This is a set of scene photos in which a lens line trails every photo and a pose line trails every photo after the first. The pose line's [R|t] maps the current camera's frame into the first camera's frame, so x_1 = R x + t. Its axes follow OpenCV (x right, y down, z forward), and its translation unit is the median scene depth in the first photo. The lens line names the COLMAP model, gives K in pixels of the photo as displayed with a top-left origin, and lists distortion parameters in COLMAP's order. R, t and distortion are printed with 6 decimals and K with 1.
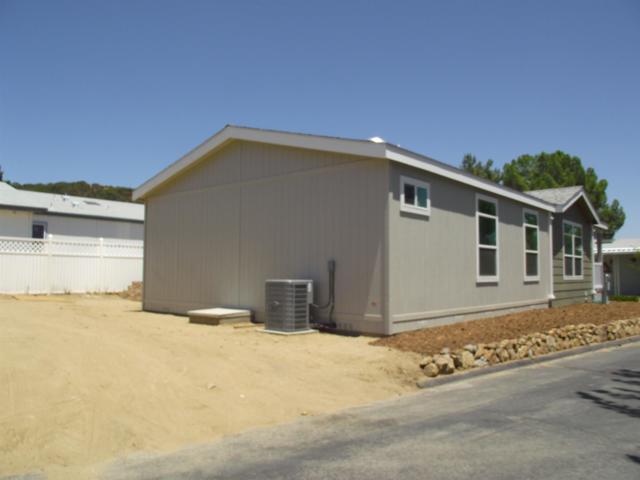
lens RADIAL K [[502.7, 0, 320.0], [0, 502.7, 240.0], [0, 0, 1]] dist [-0.061827, 0.001276]
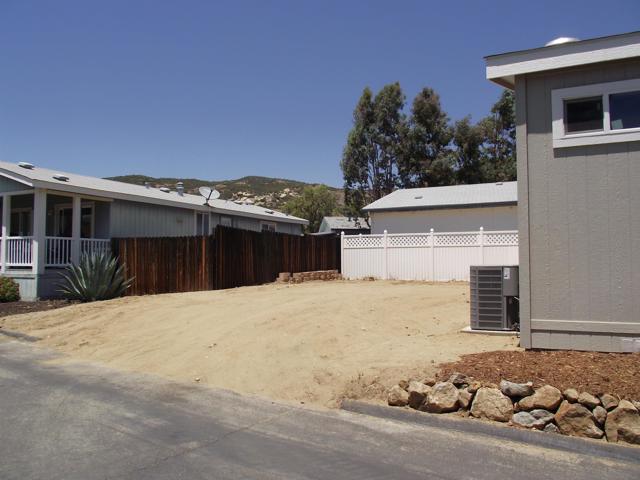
lens RADIAL K [[502.7, 0, 320.0], [0, 502.7, 240.0], [0, 0, 1]] dist [-0.061827, 0.001276]
pose [[0.263976, -0.057070, -0.962839, 1.197451], [0.071206, 0.996677, -0.039553, 0.102336], [0.961897, -0.058119, 0.267163, 1.029953]]
